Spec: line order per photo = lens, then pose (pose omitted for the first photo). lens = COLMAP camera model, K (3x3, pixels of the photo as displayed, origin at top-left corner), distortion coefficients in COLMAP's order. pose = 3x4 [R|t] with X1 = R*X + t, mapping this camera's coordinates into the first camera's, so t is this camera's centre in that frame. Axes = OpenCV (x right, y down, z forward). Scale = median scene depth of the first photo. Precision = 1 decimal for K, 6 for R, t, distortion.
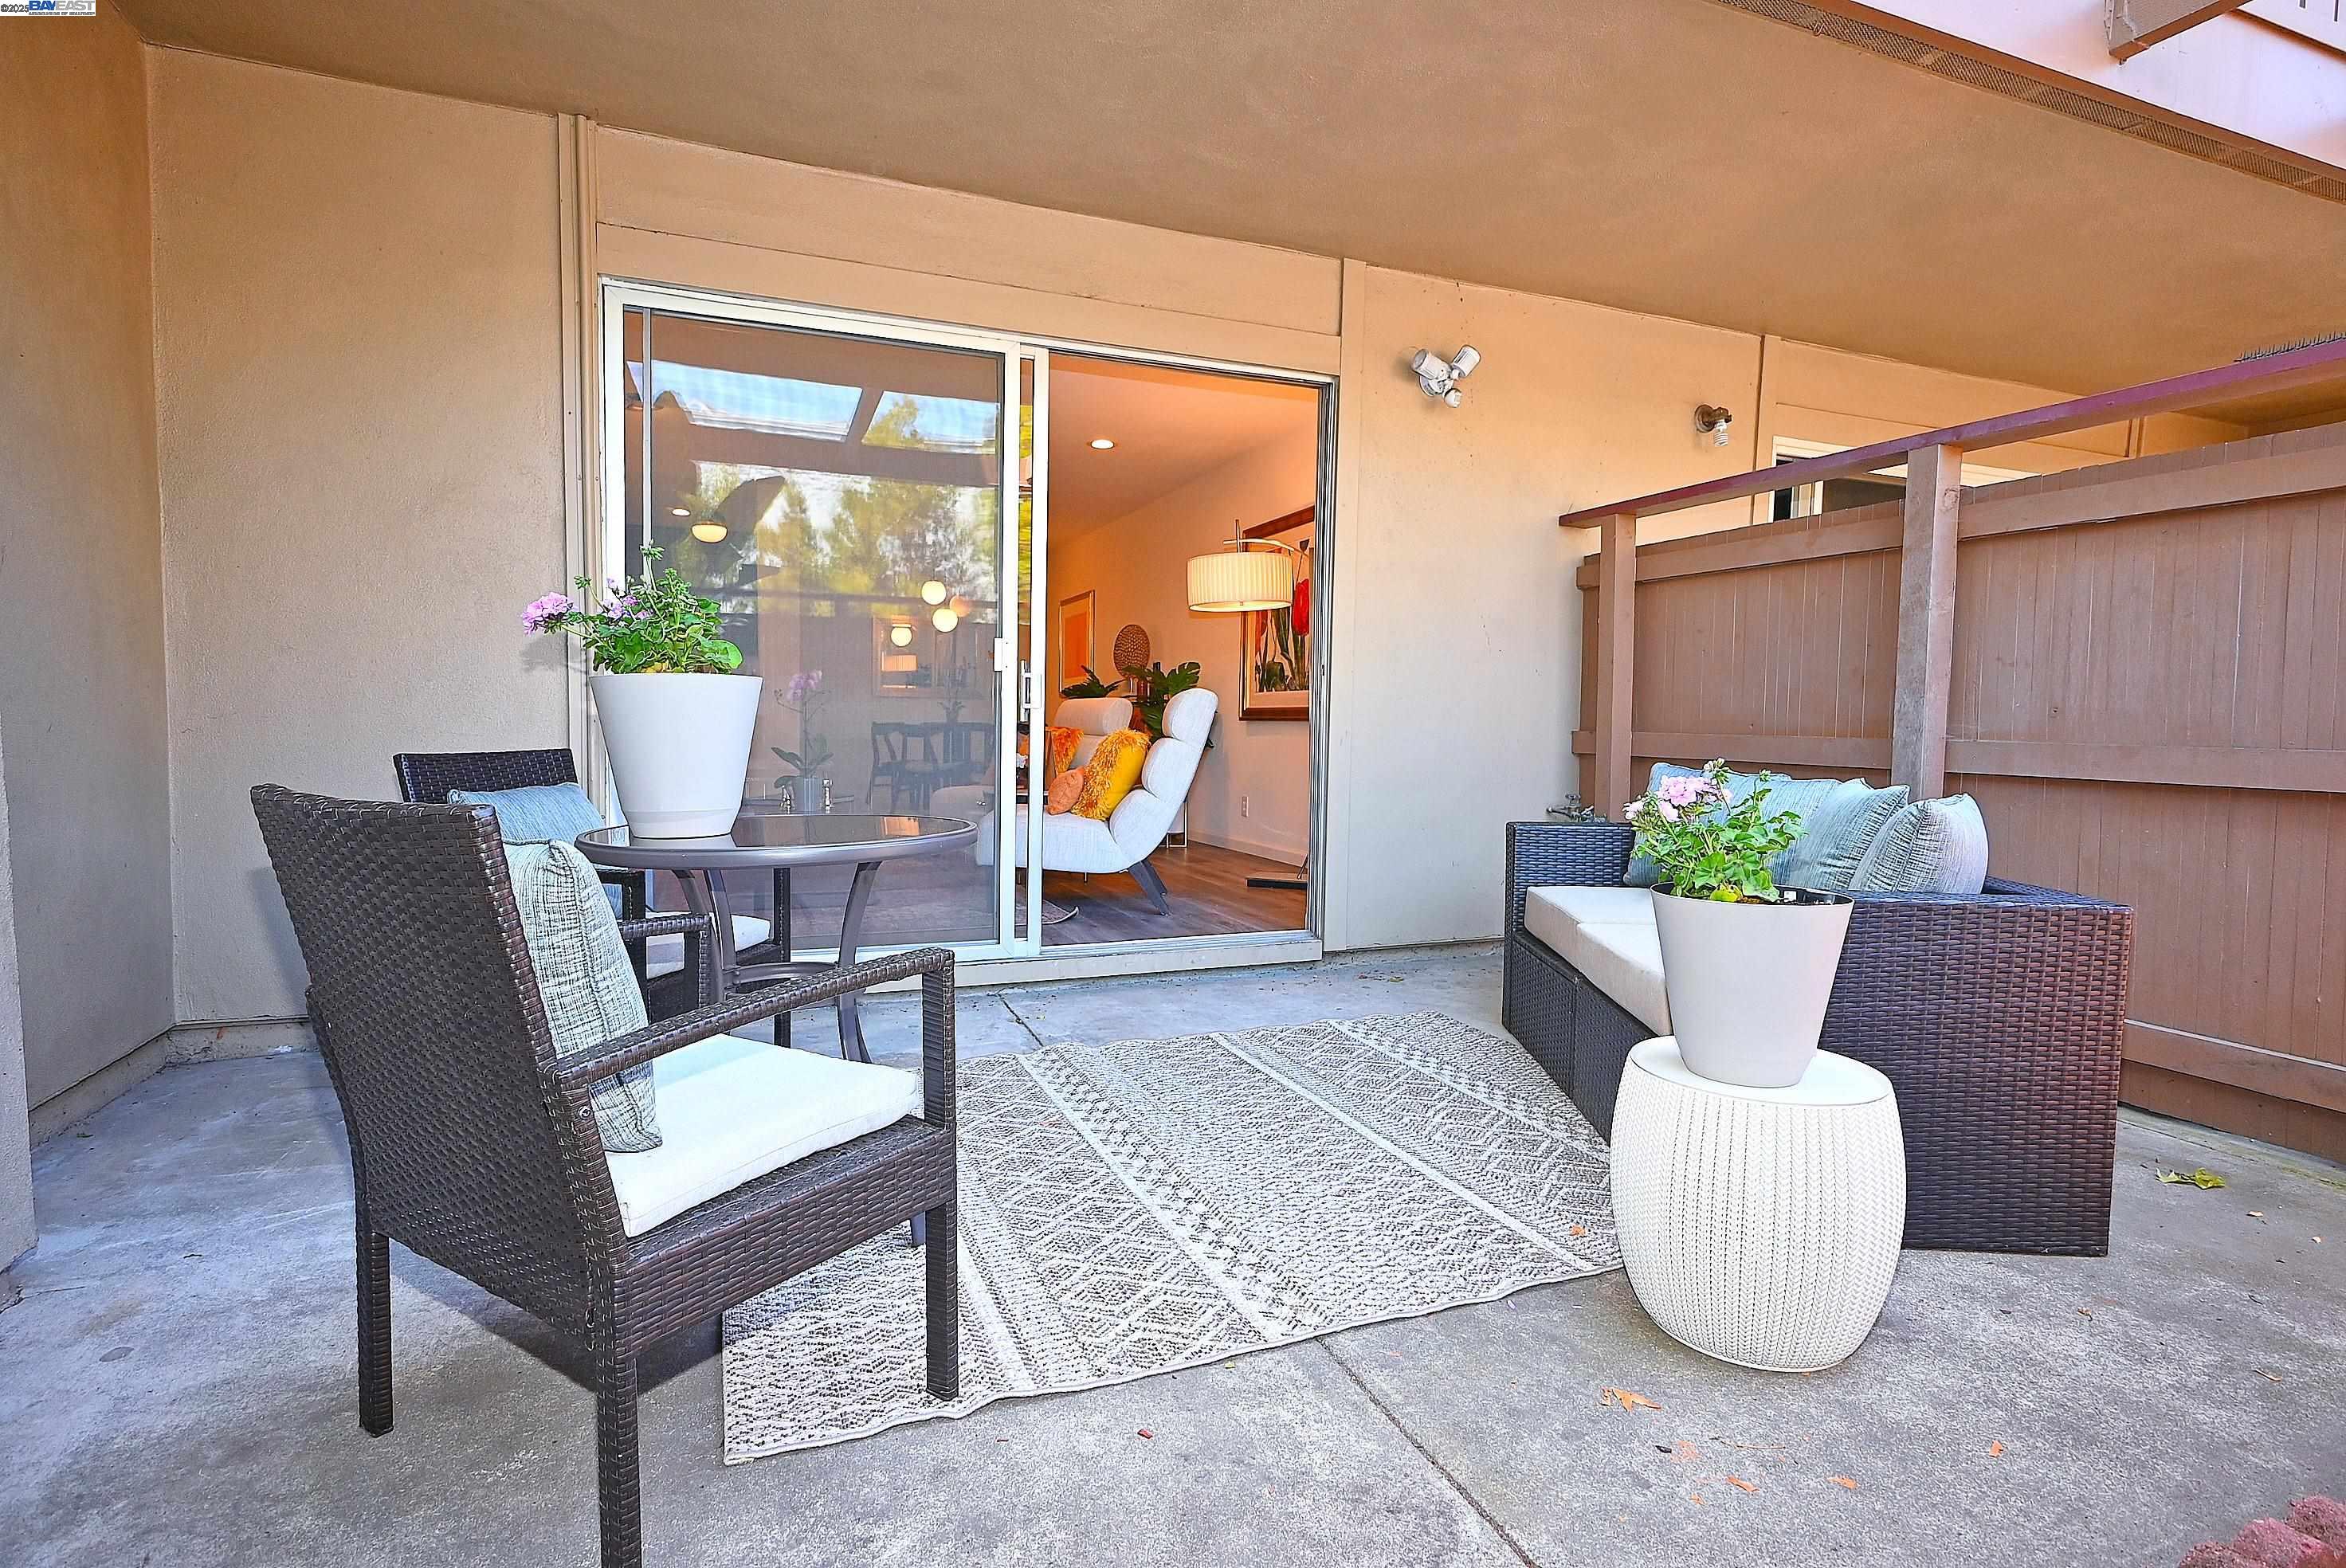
lens RADIAL K [[1163.7, 0, 1166.6], [0, 1163.7, 779.8], [0, 0, 1]] dist [-0.002296, 0.001307]
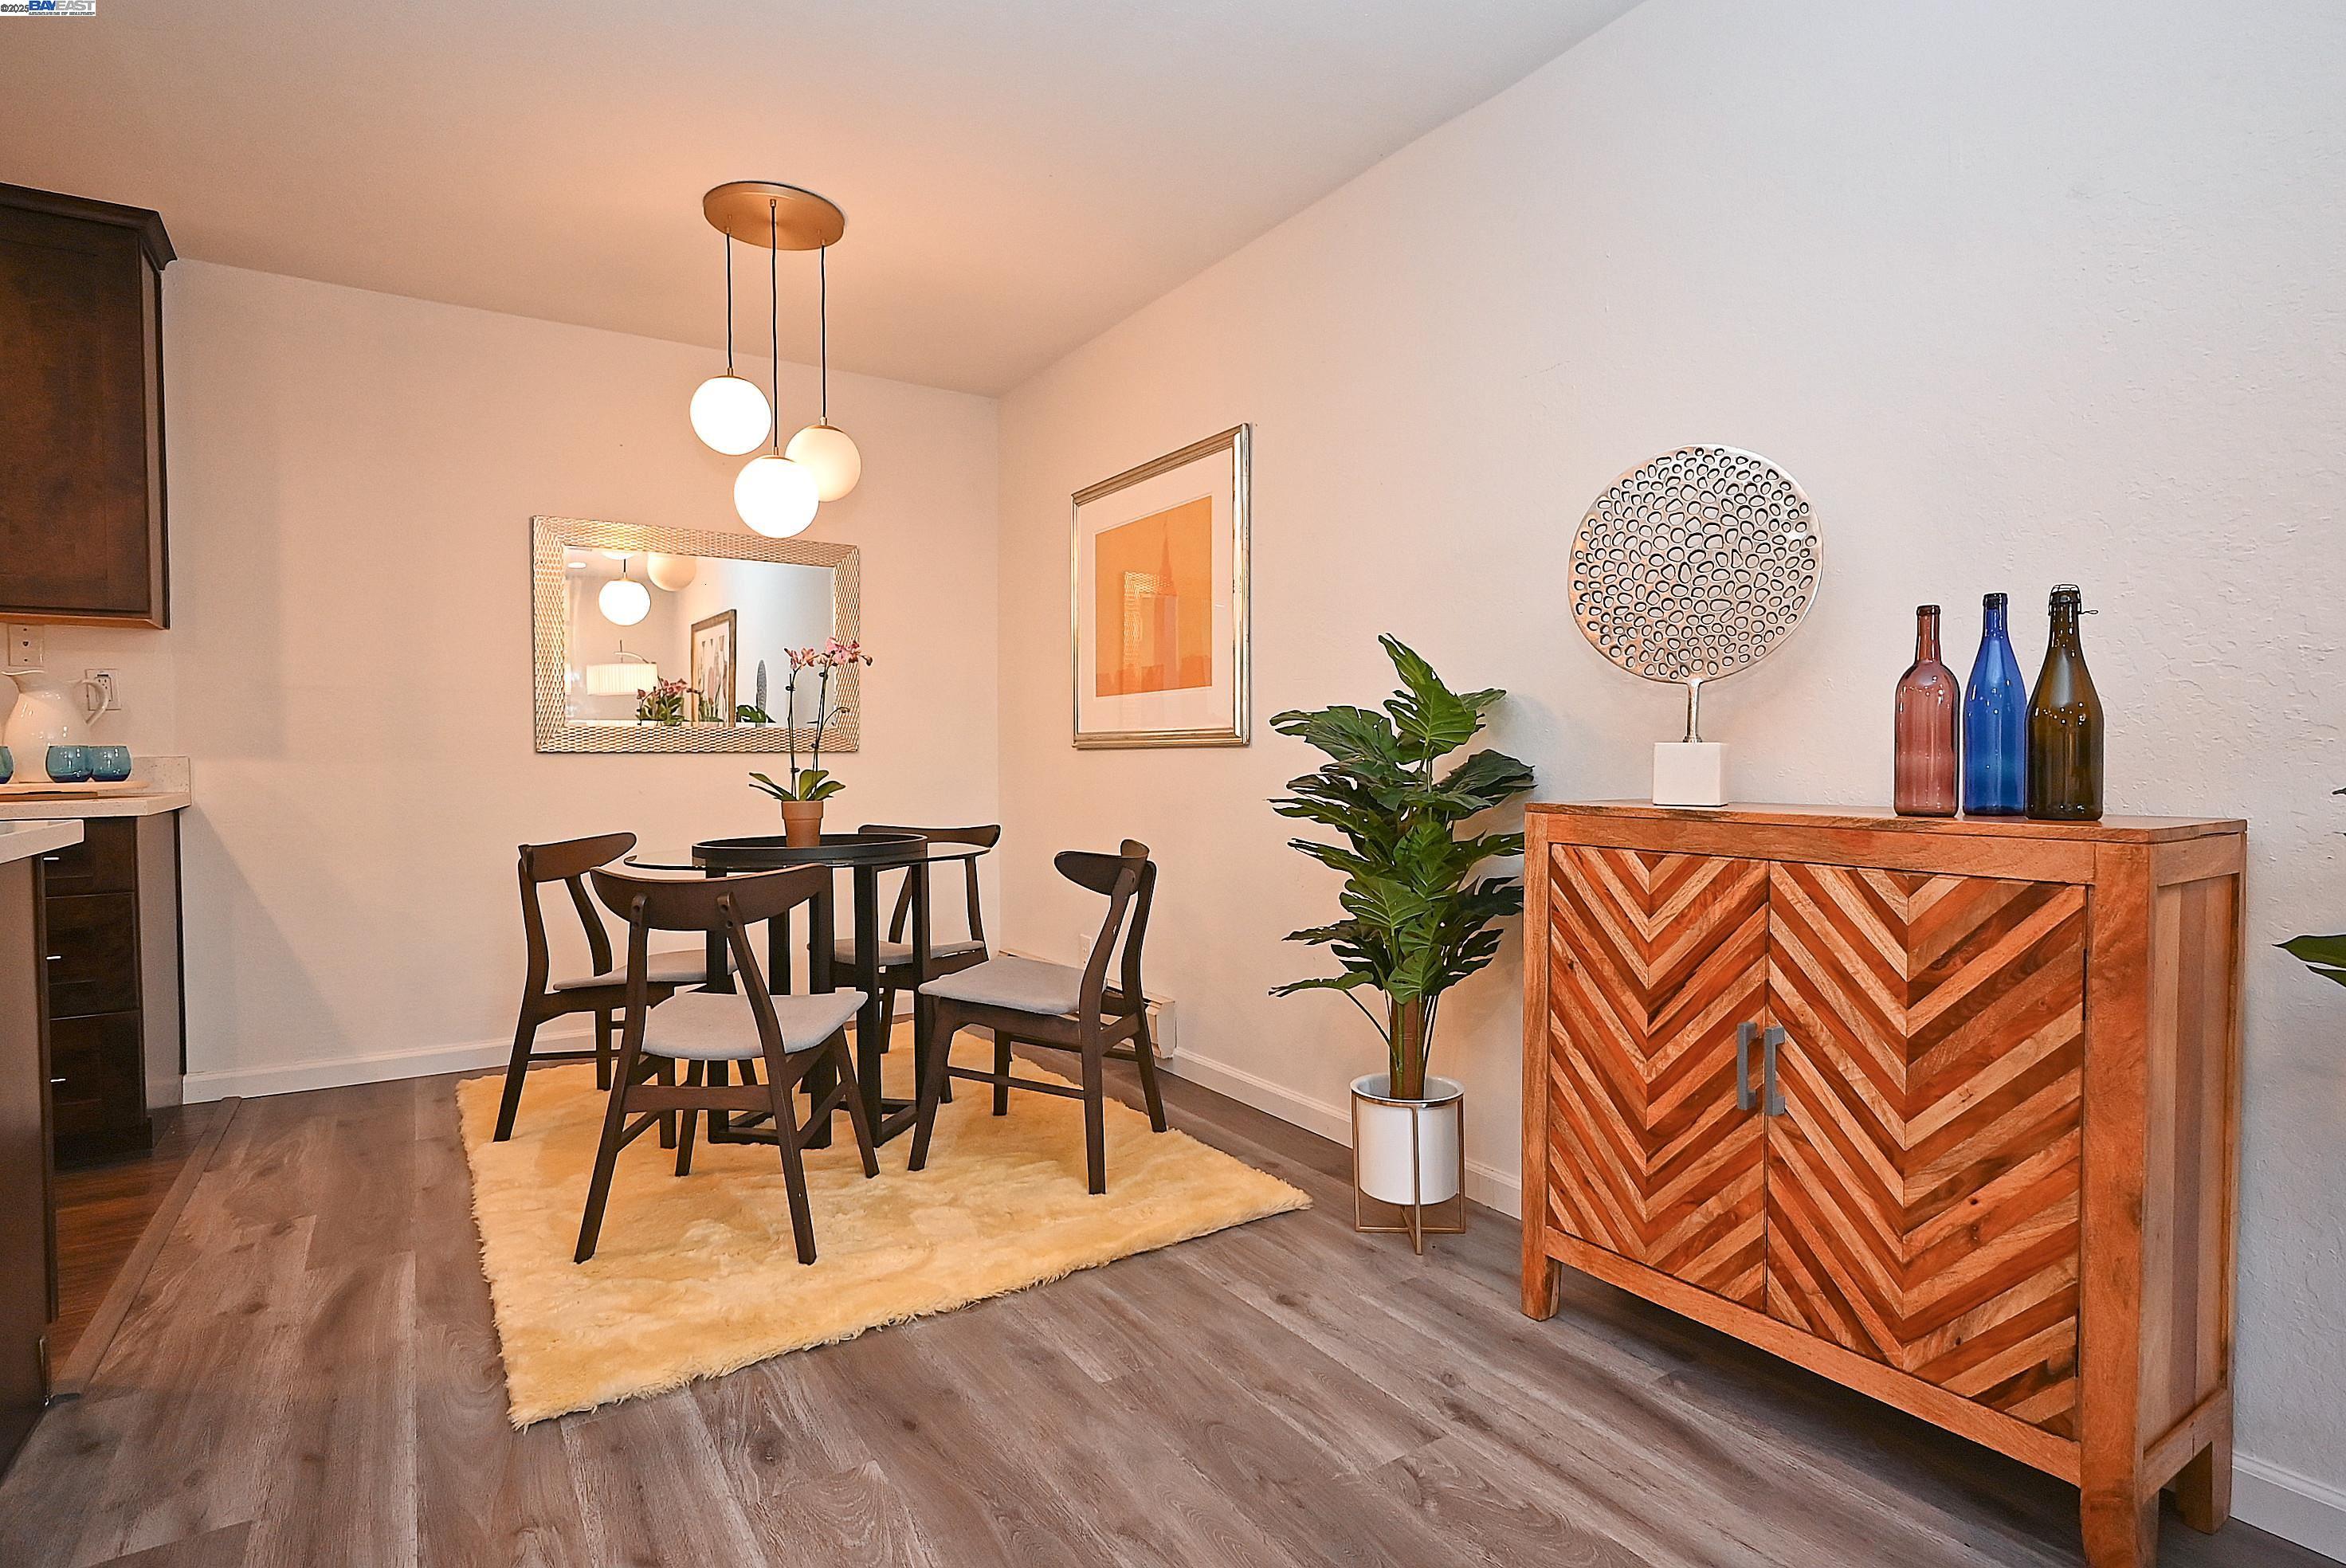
lens RADIAL K [[1184.5, 0, 1173.0], [0, 1184.5, 784.0], [0, 0, 1]] dist [-0.002910, 0.000967]
pose [[0.978656, -0.021988, 0.204325, -0.532205], [0.026377, 0.999476, -0.018781, -0.192453], [-0.203805, 0.023770, 0.978723, 2.354677]]
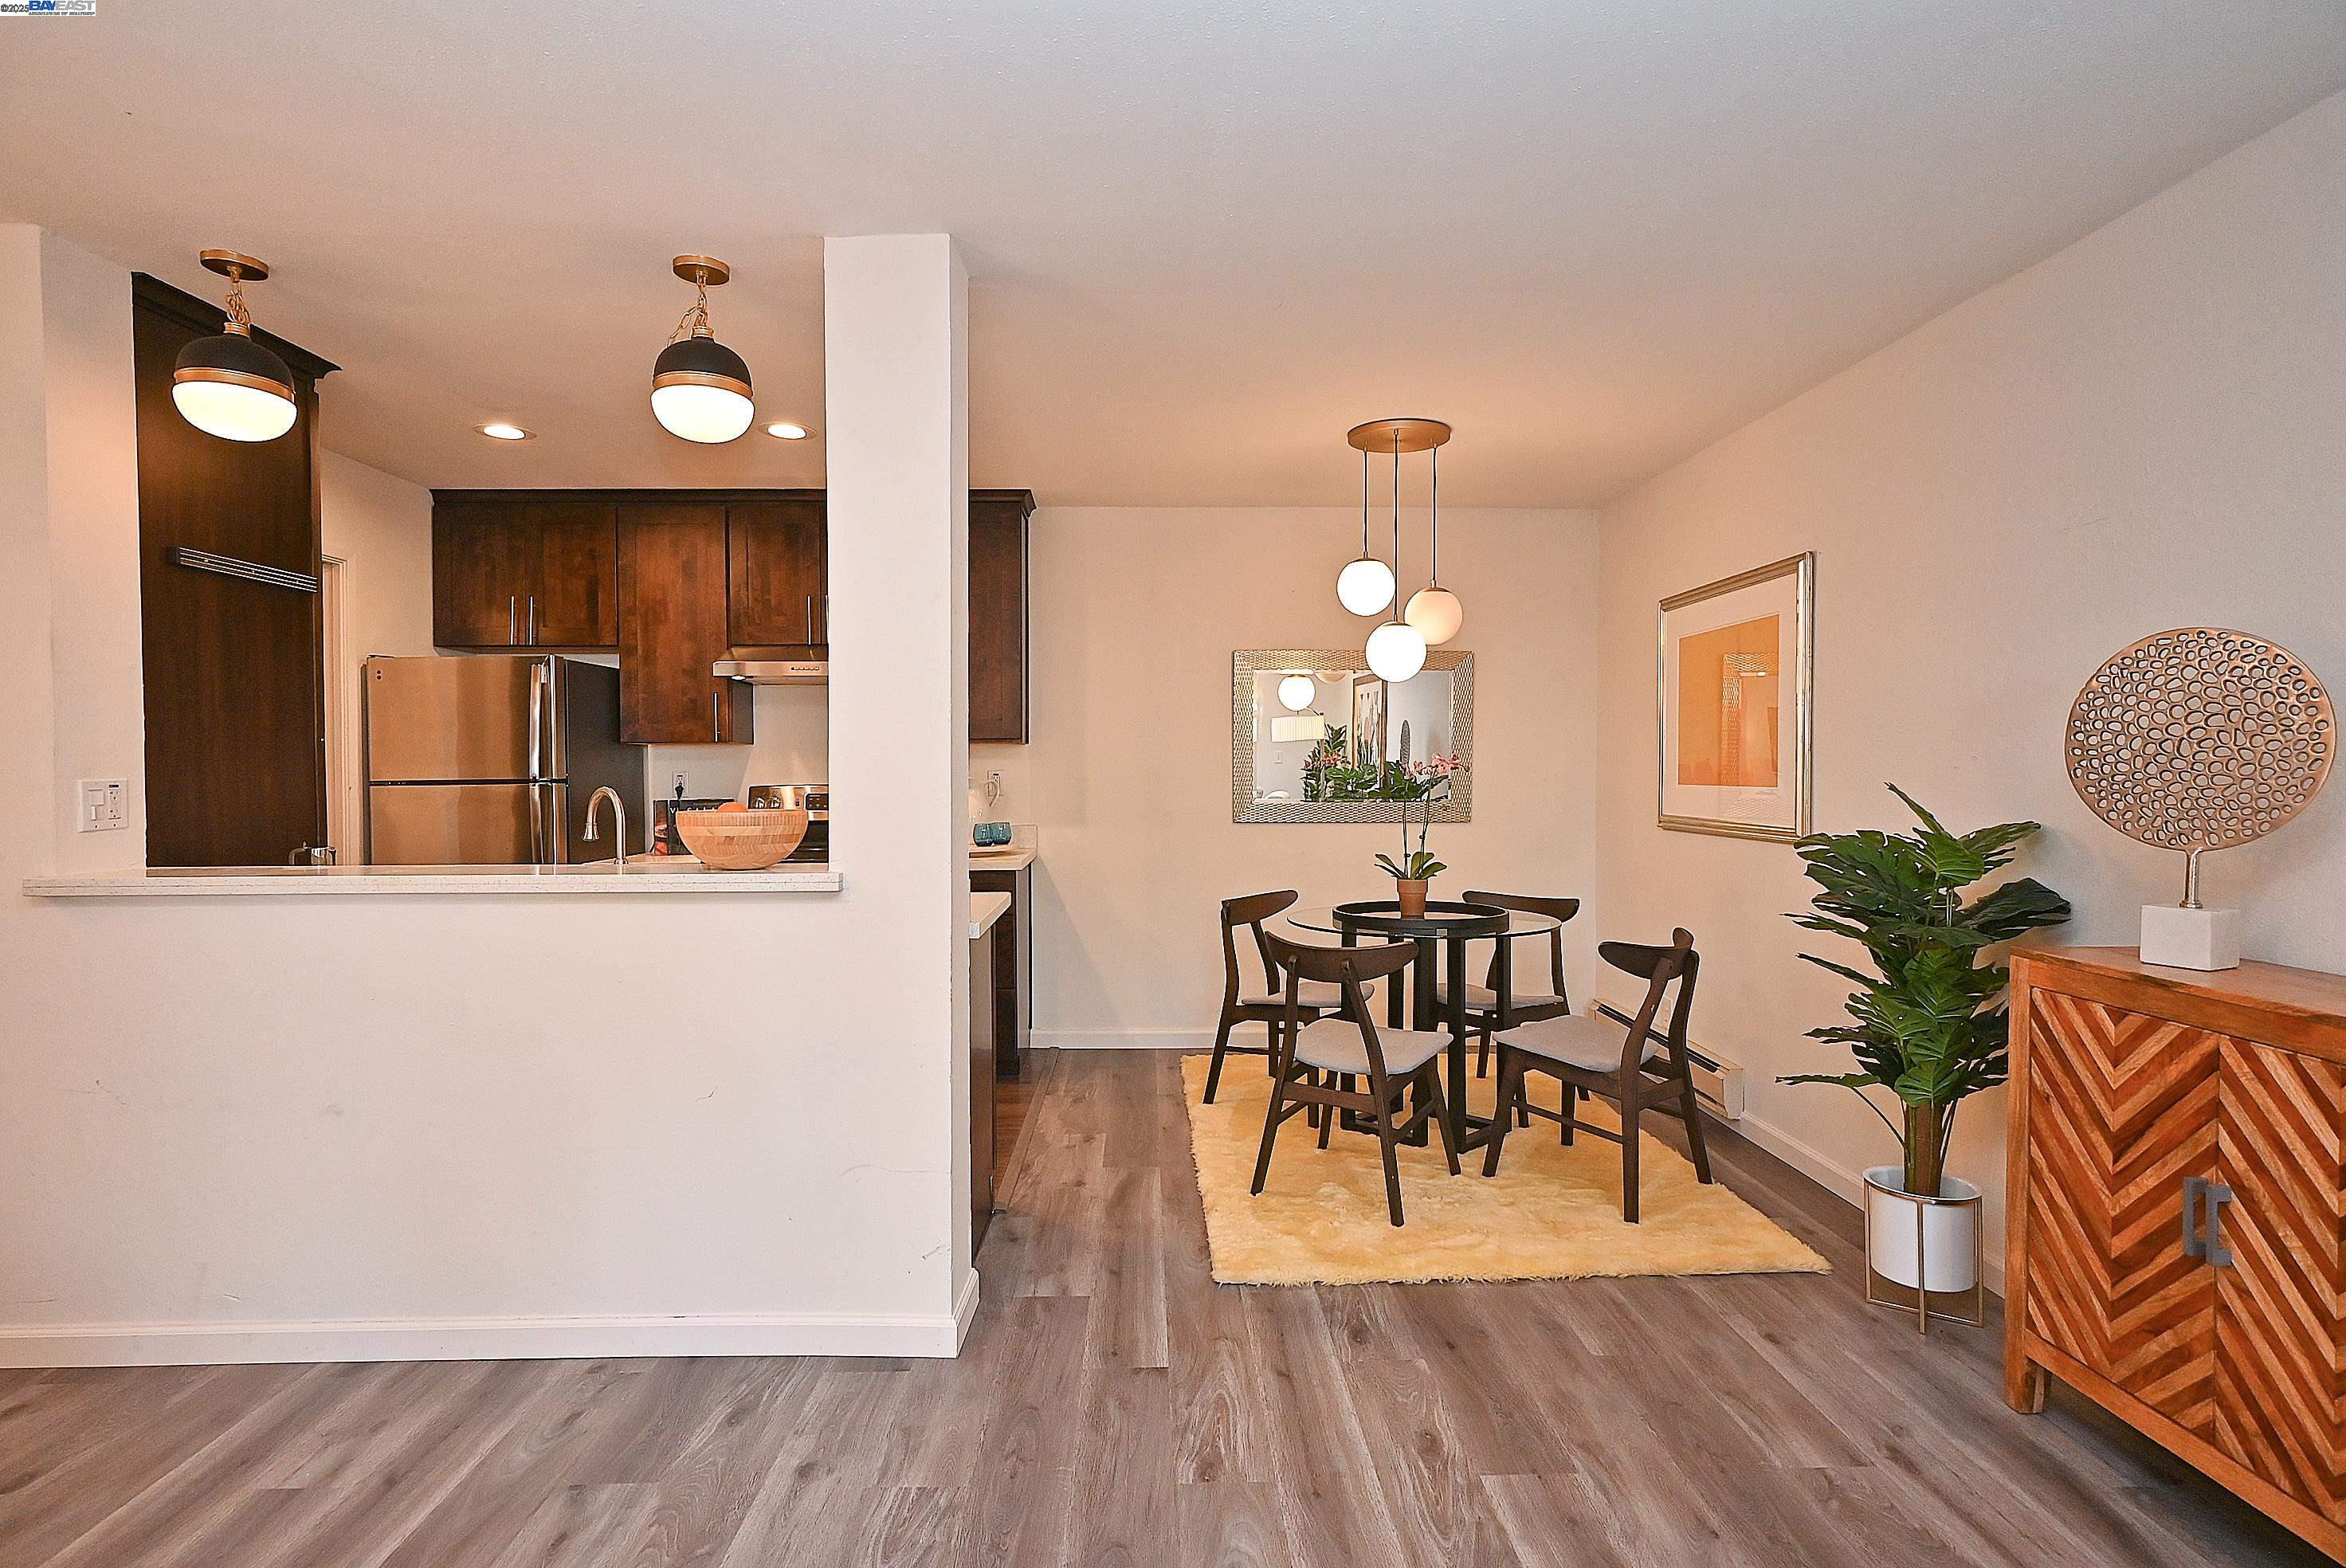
lens RADIAL K [[1166.0, 0, 1166.8], [0, 1166.0, 784.6], [0, 0, 1]] dist [-0.002048, 0.001038]
pose [[0.941002, -0.009219, -0.338276, -0.447428], [-0.001876, 0.999471, -0.032458, -0.272356], [0.338397, 0.031178, 0.940487, 2.071339]]
